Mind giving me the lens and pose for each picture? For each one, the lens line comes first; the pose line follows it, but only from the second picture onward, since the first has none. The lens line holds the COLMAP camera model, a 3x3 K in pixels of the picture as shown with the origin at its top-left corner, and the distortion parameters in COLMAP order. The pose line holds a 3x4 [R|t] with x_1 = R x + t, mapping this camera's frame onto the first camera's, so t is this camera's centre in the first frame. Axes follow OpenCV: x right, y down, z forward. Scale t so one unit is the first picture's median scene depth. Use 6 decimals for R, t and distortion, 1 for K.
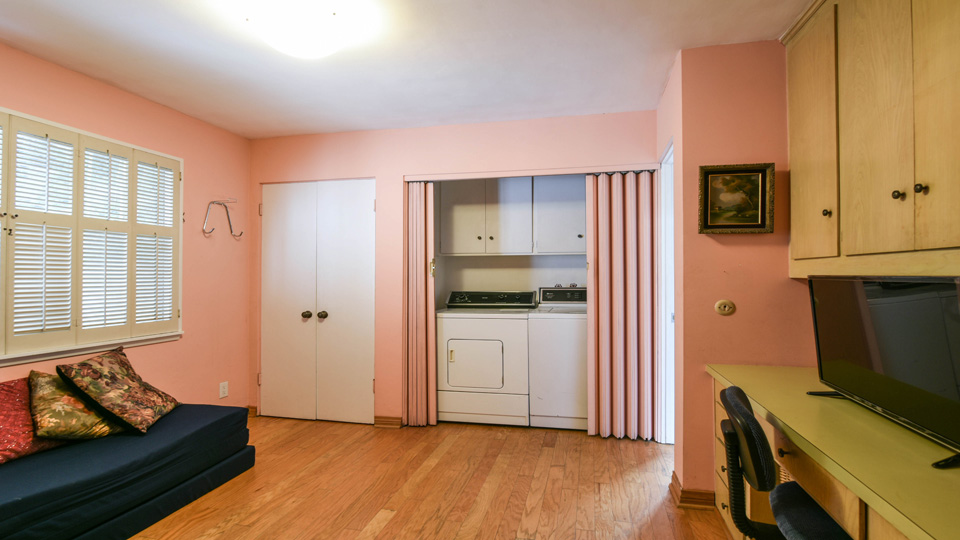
lens RADIAL K [[505.6, 0, 478.0], [0, 505.6, 270.5], [0, 0, 1]] dist [-0.007534, -0.001224]
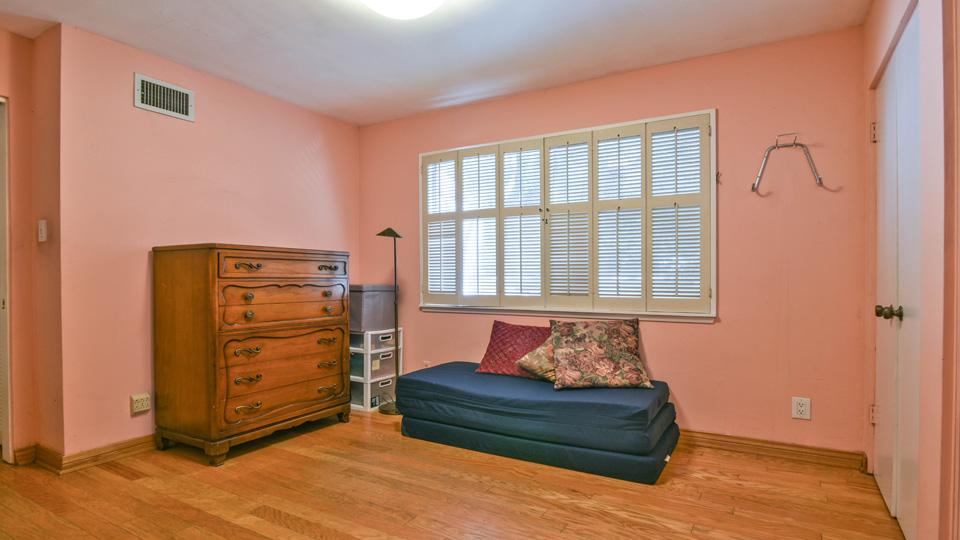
lens RADIAL K [[505.6, 0, 470.4], [0, 505.6, 284.2], [0, 0, 1]] dist [-0.007534, -0.001224]
pose [[-0.317803, 0.018811, -0.947970, 0.409228], [0.012086, 0.999802, 0.015788, 0.062245], [0.948080, -0.006439, -0.317967, 1.048601]]
